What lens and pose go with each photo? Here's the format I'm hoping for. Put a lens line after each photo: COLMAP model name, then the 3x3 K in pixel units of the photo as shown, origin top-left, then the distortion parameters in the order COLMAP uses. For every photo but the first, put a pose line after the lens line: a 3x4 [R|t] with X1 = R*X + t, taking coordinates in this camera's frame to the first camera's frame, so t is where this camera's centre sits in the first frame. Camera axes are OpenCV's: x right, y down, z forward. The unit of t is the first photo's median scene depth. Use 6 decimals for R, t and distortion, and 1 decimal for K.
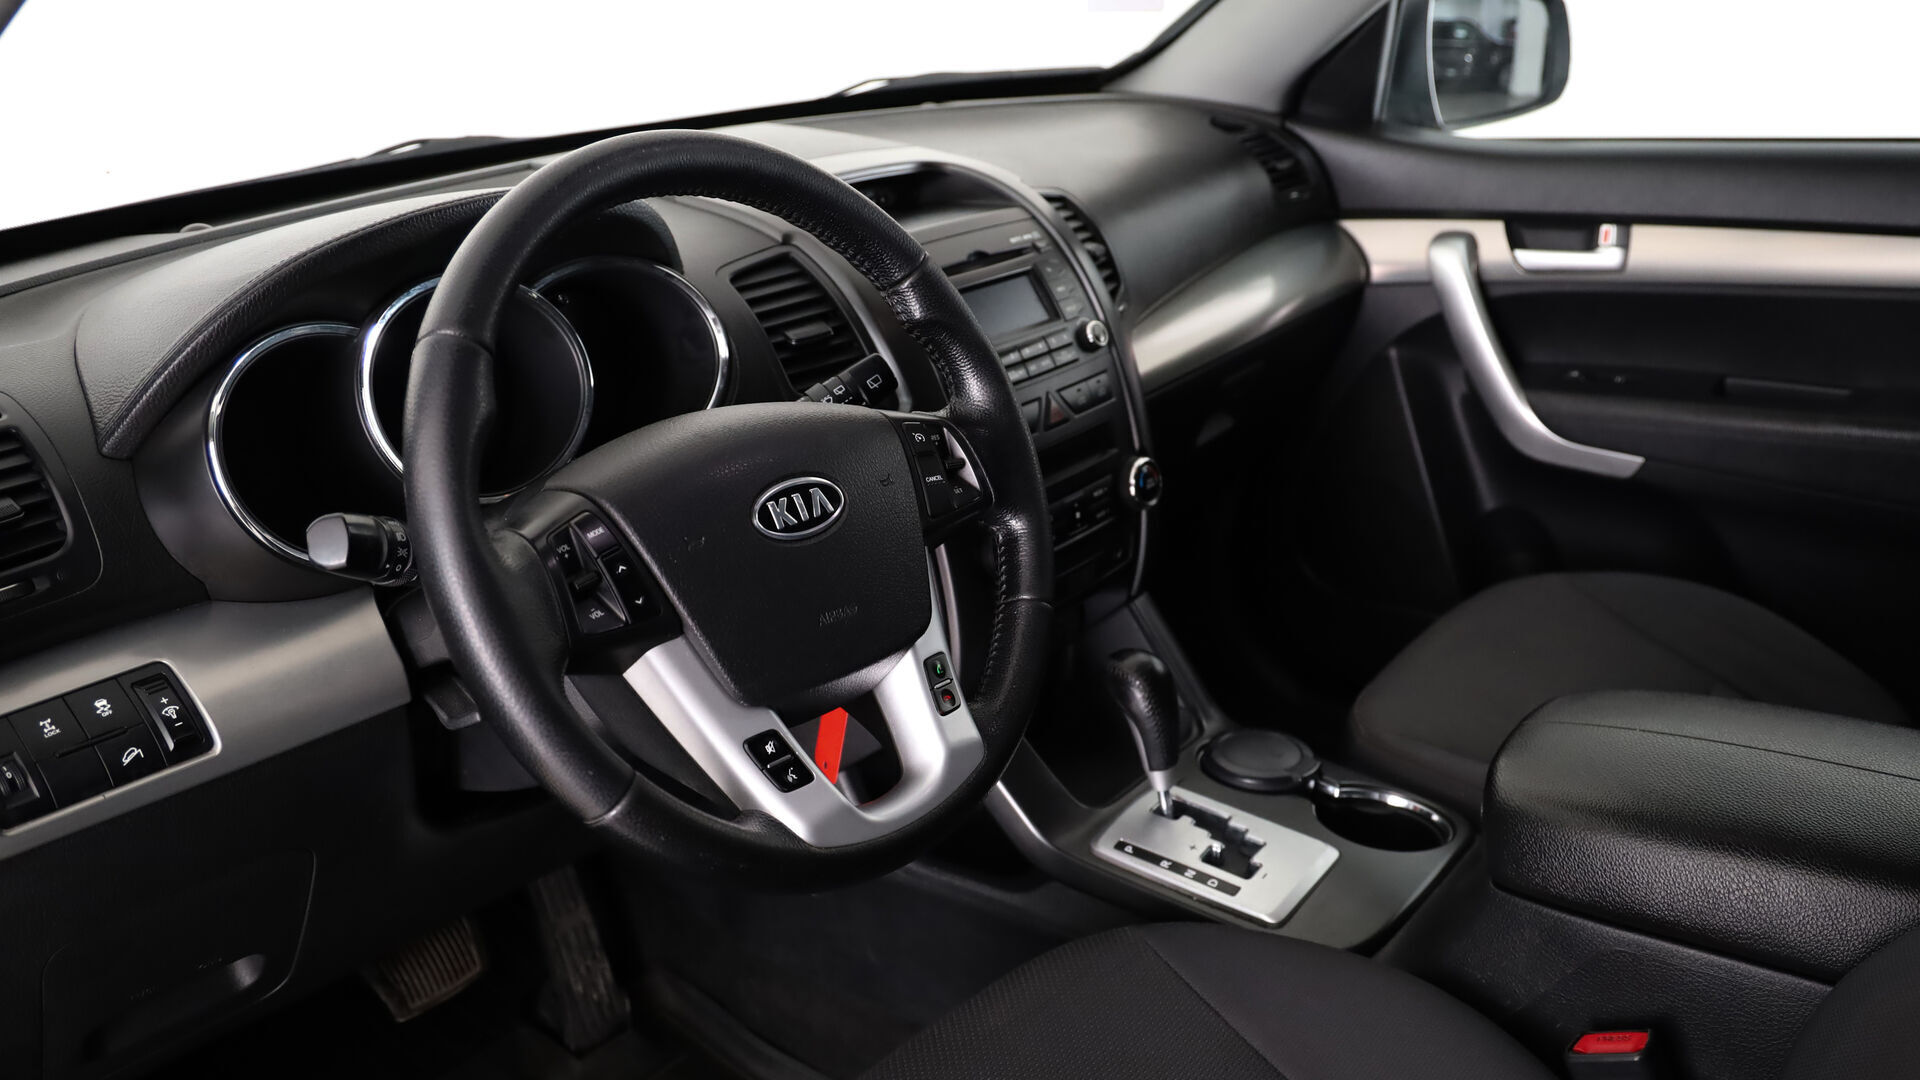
lens RADIAL K [[1537.0, 0, 953.8], [0, 1537.0, 467.9], [0, 0, 1]] dist [-0.009754, -0.004245]
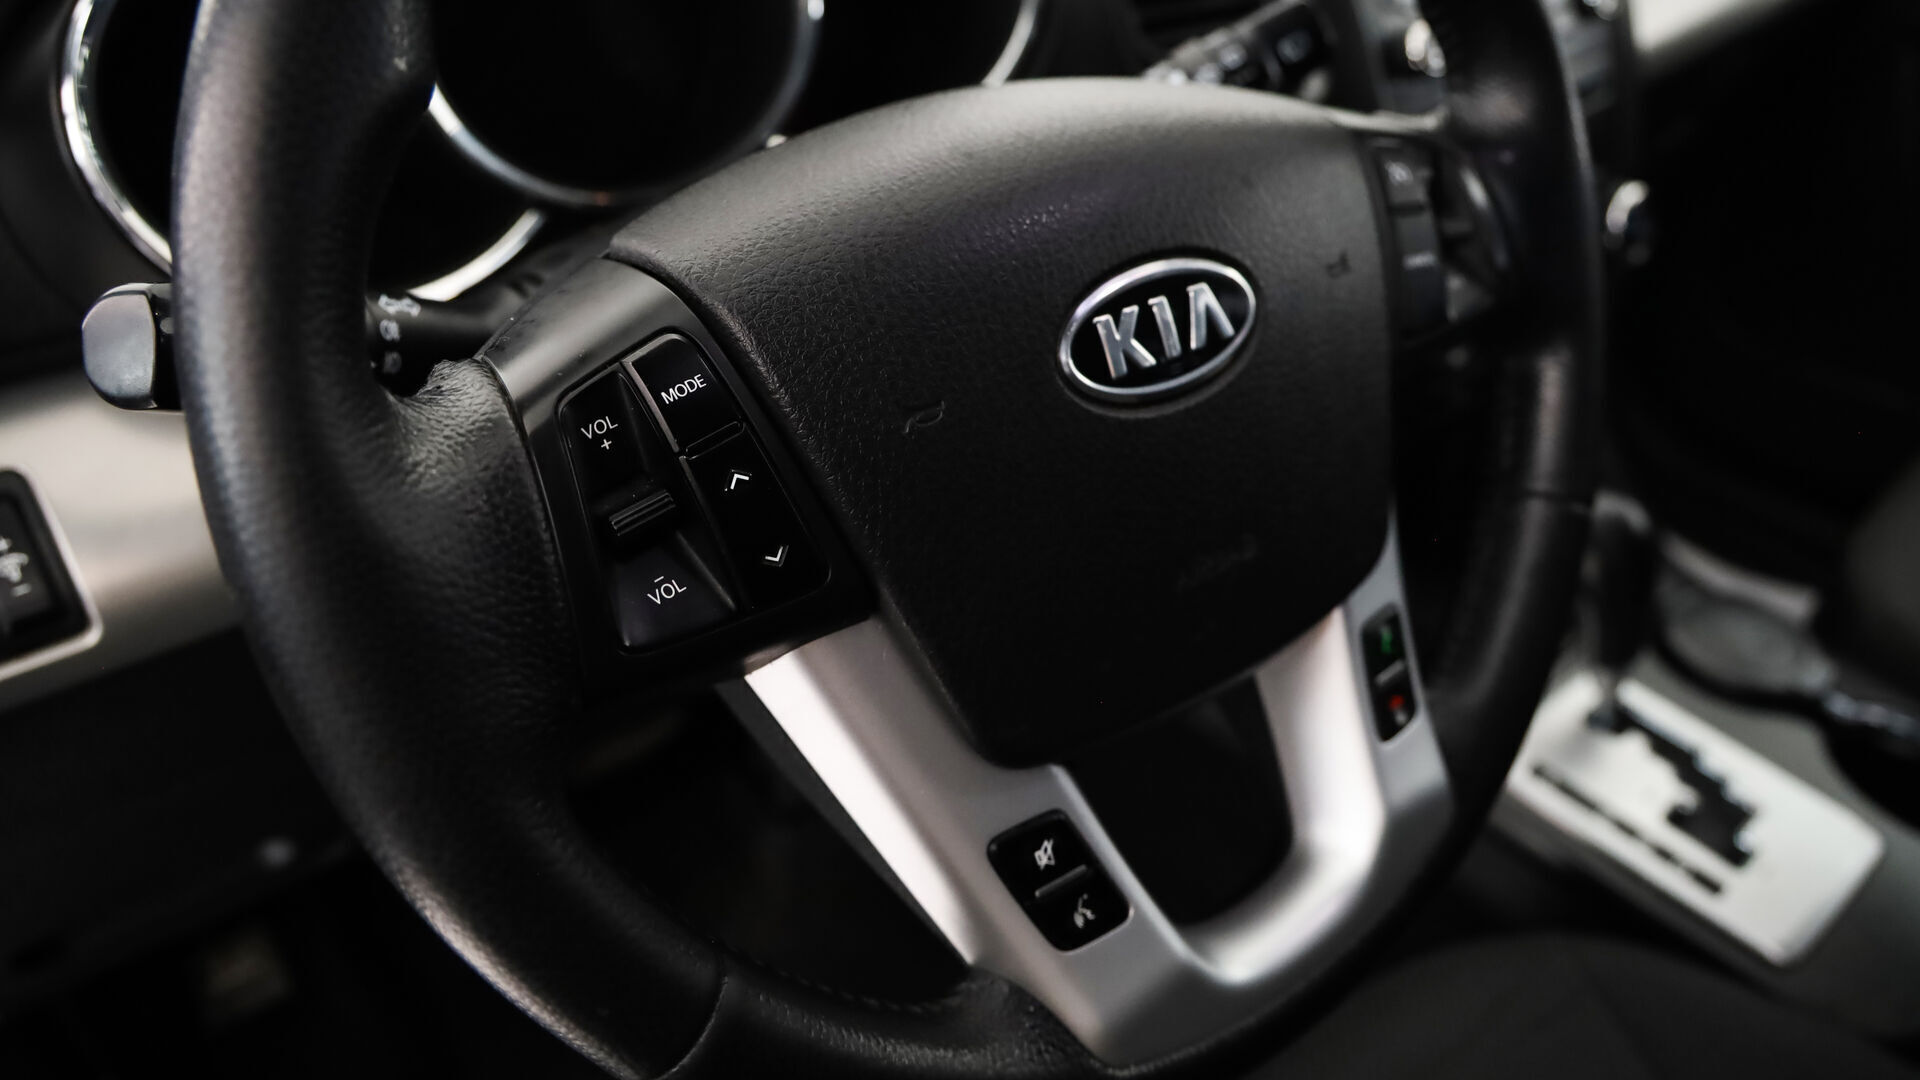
lens RADIAL K [[1357.5, 0, 929.4], [0, 1357.5, 446.6], [0, 0, 1]] dist [-0.028697, -0.001317]
pose [[0.971708, 0.133536, -0.194811, -0.084114], [-0.082154, 0.964417, 0.251296, -0.035754], [0.221436, -0.228182, 0.948103, 0.589371]]
